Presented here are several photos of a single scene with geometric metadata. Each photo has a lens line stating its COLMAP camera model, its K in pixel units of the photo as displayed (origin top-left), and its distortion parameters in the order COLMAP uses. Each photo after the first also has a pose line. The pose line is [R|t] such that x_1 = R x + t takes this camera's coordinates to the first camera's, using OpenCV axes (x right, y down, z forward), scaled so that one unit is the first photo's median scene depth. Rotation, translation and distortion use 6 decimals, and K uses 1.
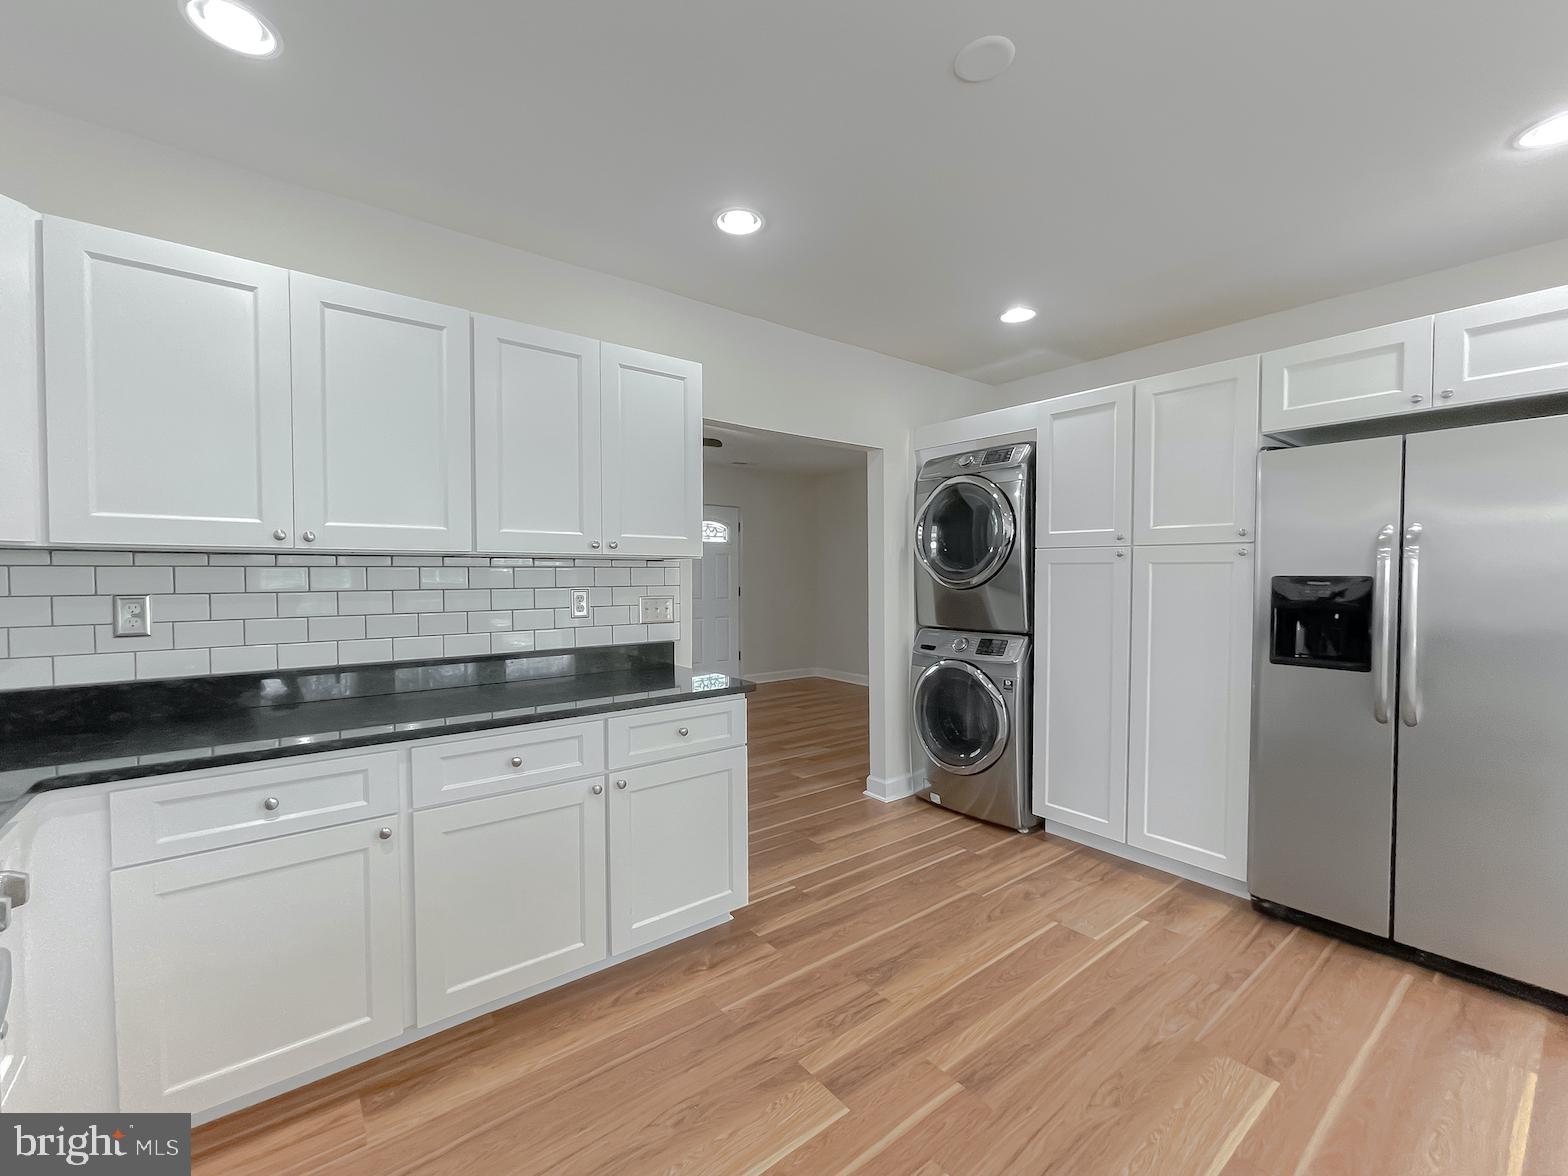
lens RADIAL K [[658.0, 0, 777.8], [0, 658.0, 591.0], [0, 0, 1]] dist [0.000249, 0.000206]
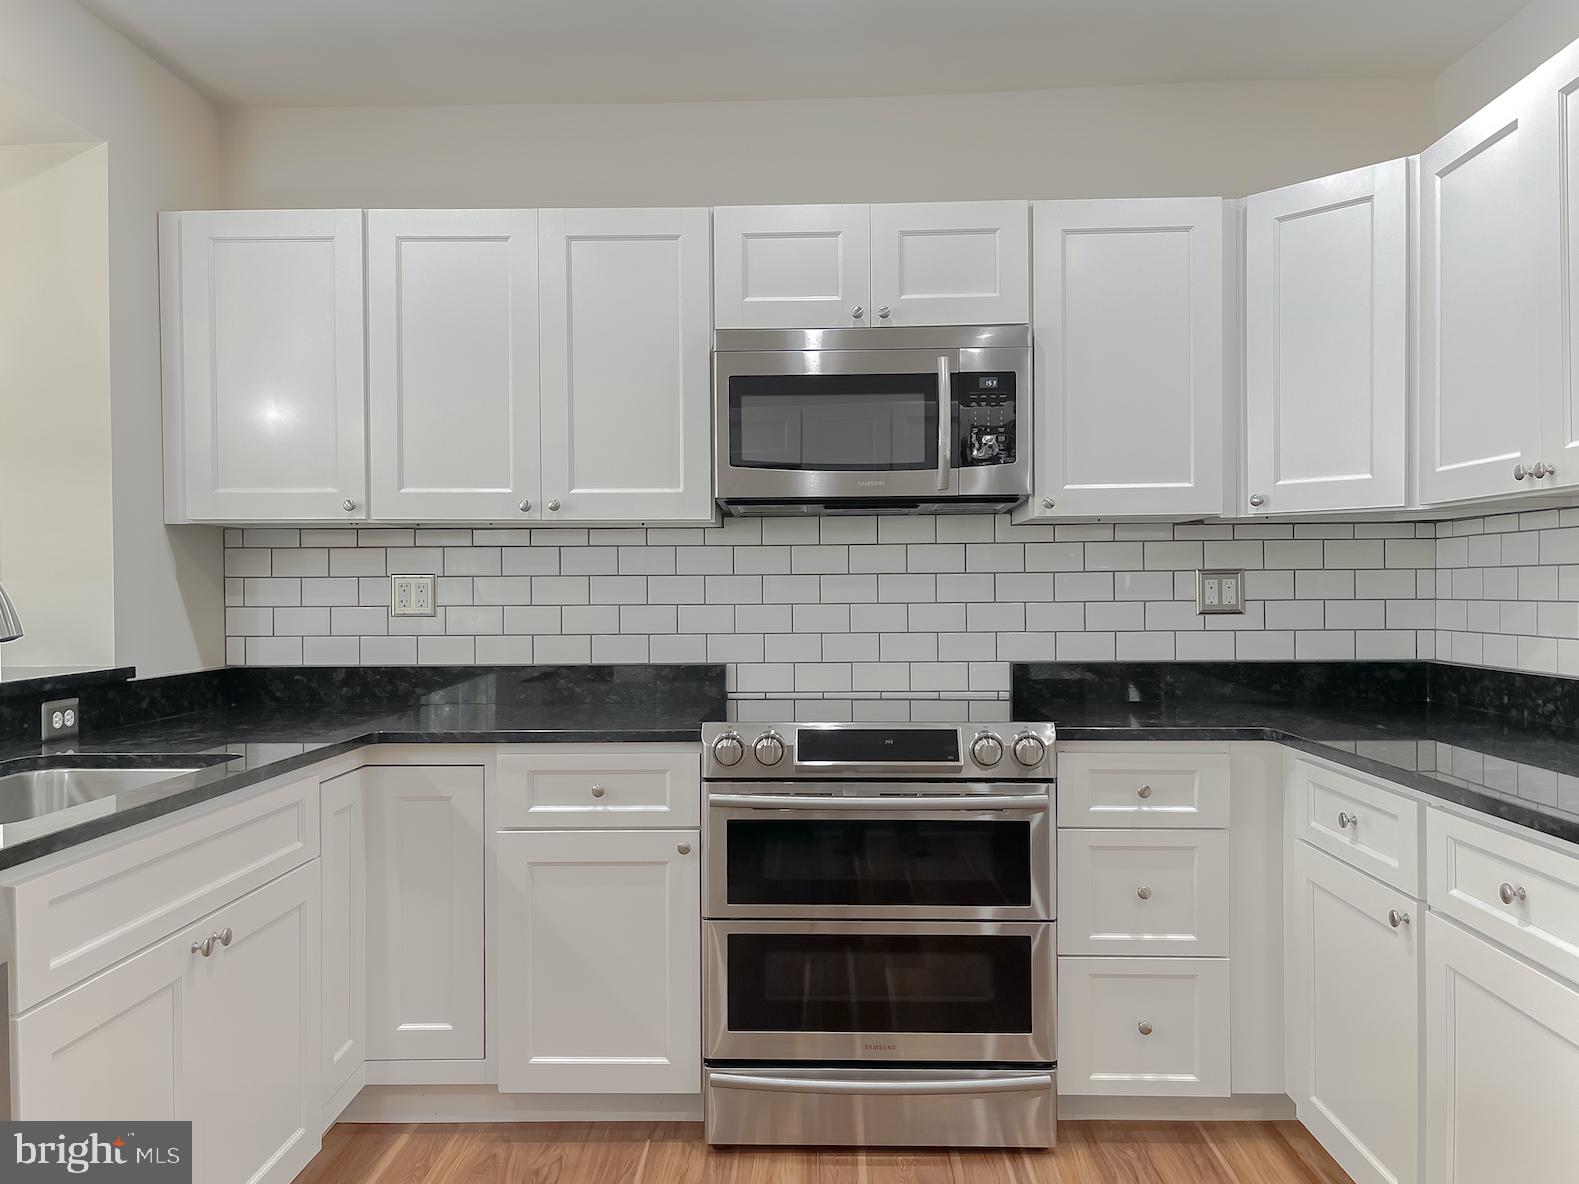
lens RADIAL K [[1231.4, 0, 786.5], [0, 1231.4, 598.2], [0, 0, 1]] dist [0.033292, -0.003026]
pose [[-0.635827, 0.014389, -0.771698, 0.366073], [-0.011828, 0.999527, 0.028383, 0.008208], [0.771741, 0.027174, -0.635356, 0.640646]]
